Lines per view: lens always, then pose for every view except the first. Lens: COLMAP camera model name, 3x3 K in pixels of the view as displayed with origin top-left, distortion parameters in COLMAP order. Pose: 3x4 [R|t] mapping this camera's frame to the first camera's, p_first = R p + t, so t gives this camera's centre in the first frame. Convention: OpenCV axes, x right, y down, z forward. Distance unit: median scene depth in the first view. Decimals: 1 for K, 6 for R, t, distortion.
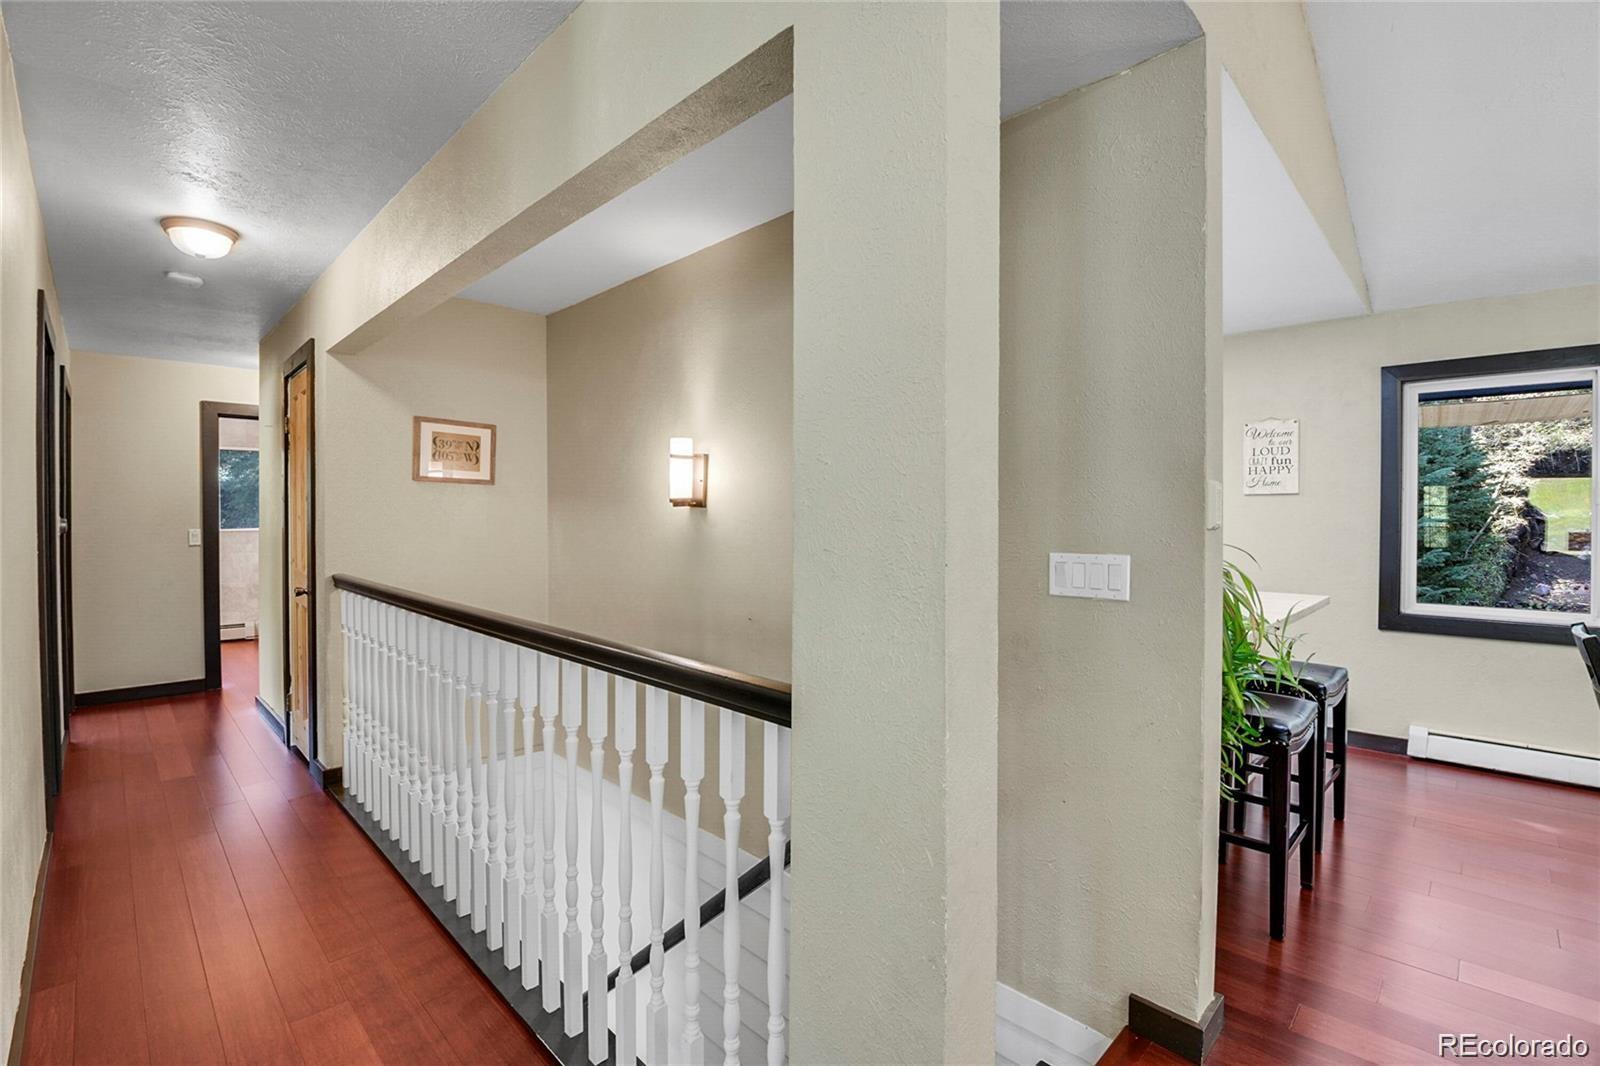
lens RADIAL K [[710.0, 0, 804.7], [0, 710.0, 524.1], [0, 0, 1]] dist [-0.007301, -0.004584]
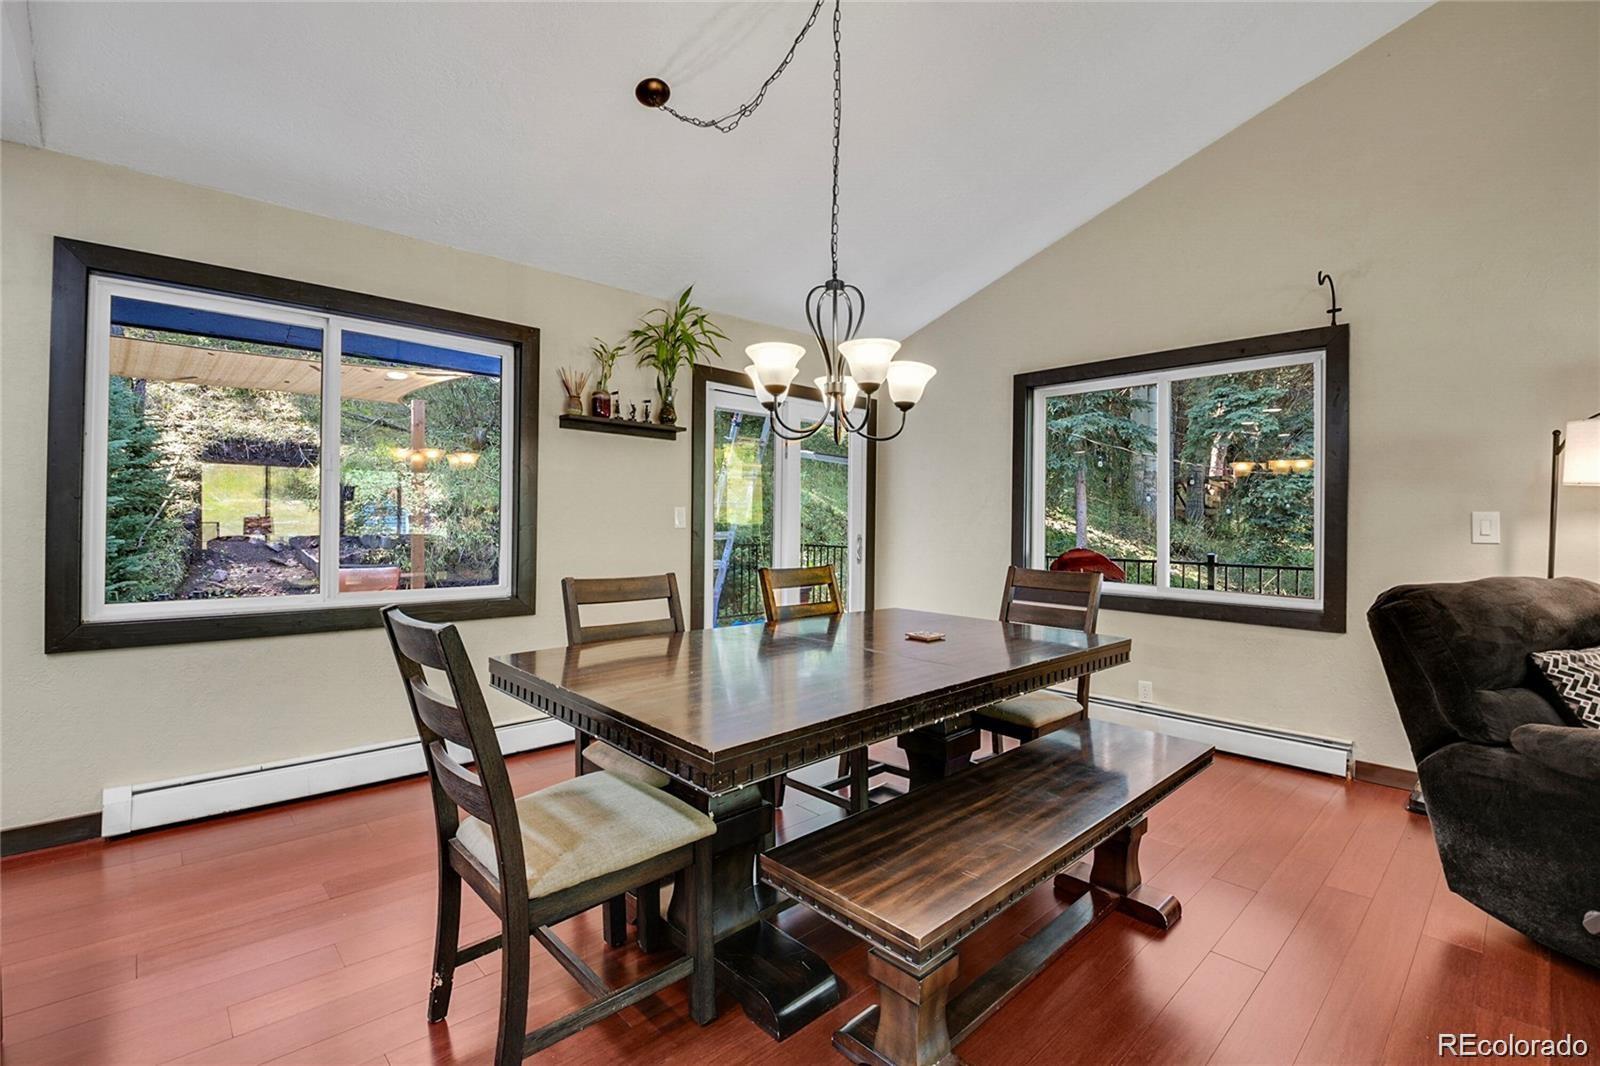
lens RADIAL K [[710.0, 0, 814.8], [0, 710.0, 518.7], [0, 0, 1]] dist [-0.007301, -0.004584]
pose [[0.034468, 0.000222, 0.999406, 0.103001], [-0.000856, 1.000000, -0.000192, 0.013955], [-0.999405, -0.000849, 0.034469, 0.140294]]
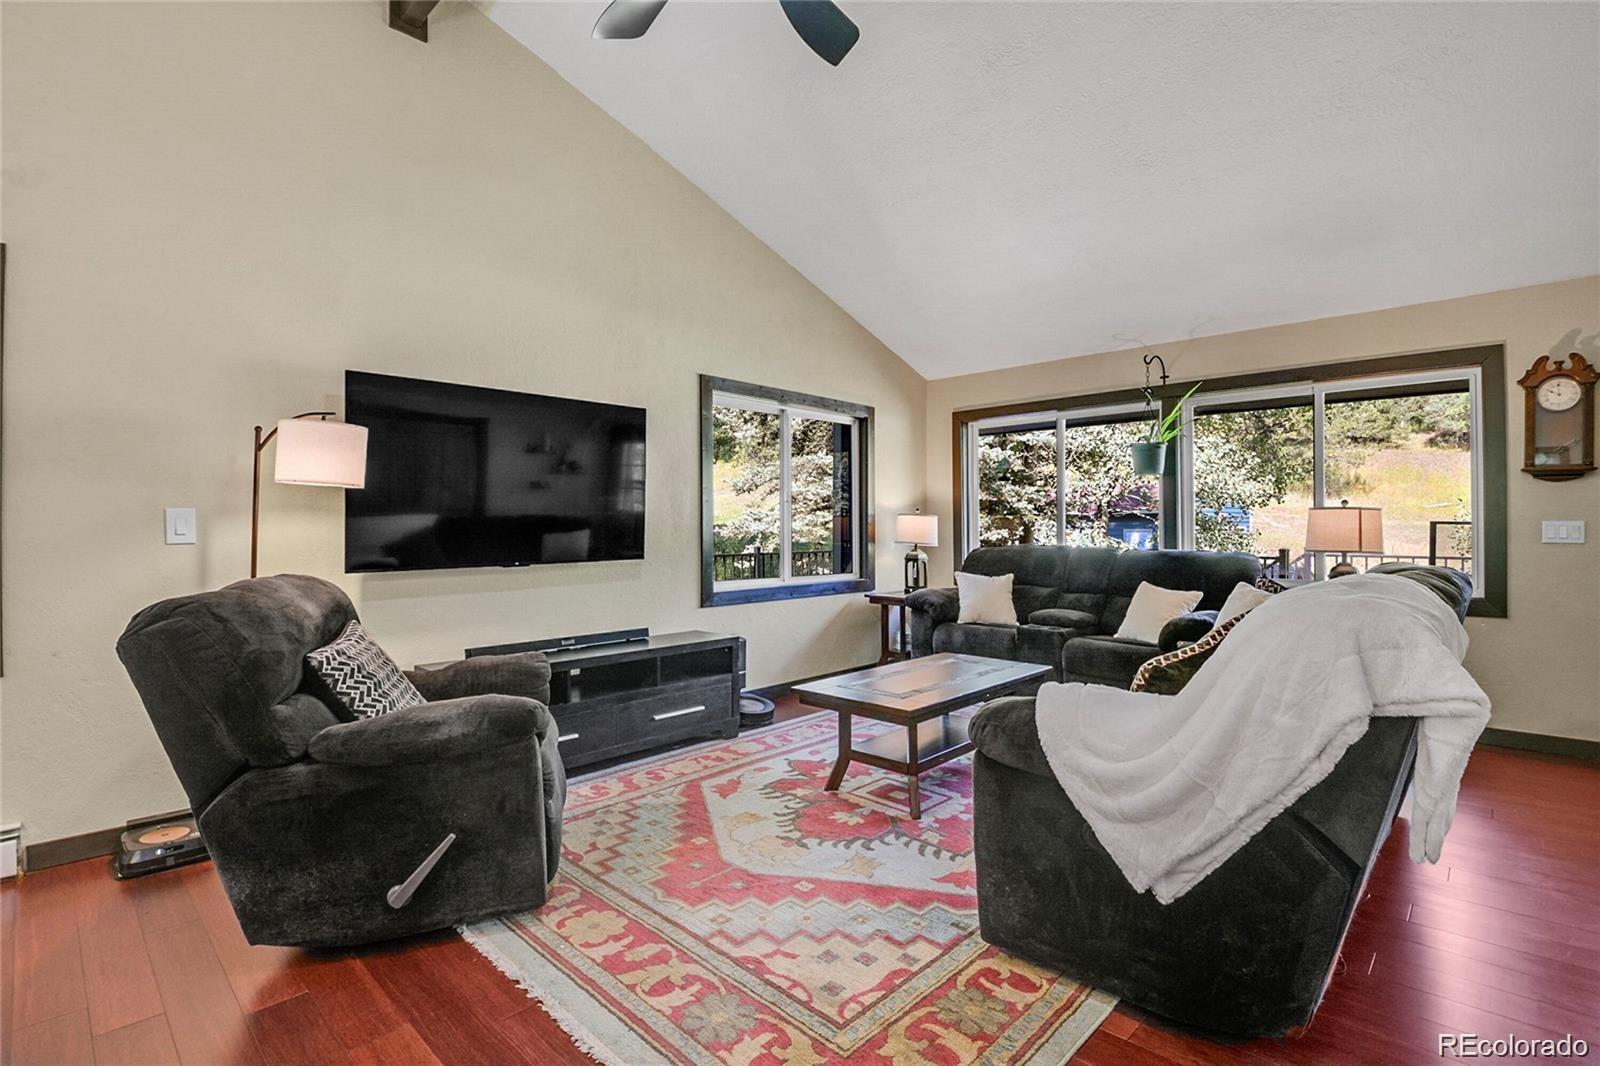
lens RADIAL K [[743.3, 0, 800.2], [0, 743.3, 528.4], [0, 0, 1]] dist [-0.027275, -0.000554]
pose [[-0.999909, 0.000675, -0.013501, 0.195036], [0.000494, 0.999910, 0.013409, 0.014905], [0.013508, 0.013401, -0.999819, 0.146103]]
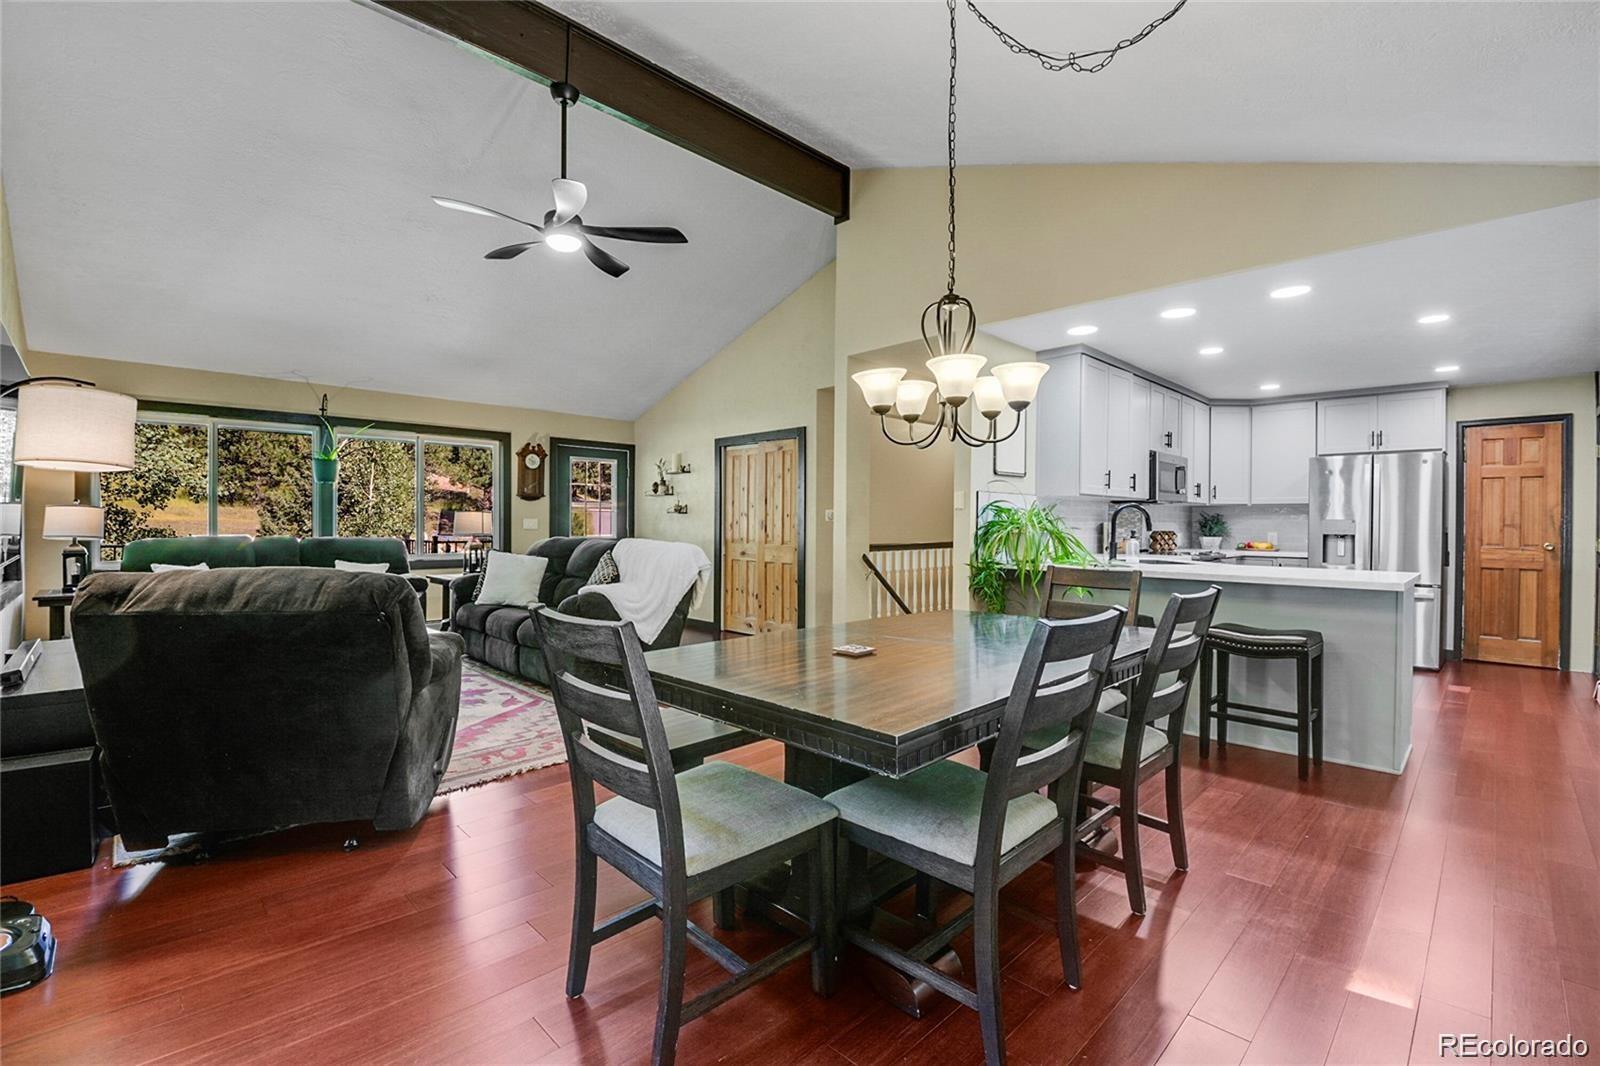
lens RADIAL K [[710.0, 0, 796.4], [0, 710.0, 529.6], [0, 0, 1]] dist [-0.007301, -0.004584]
pose [[-0.029672, 0.007109, -0.999534, 0.656568], [-0.018117, 0.999807, 0.007649, 0.015867], [0.999395, 0.018335, -0.029538, 0.090816]]
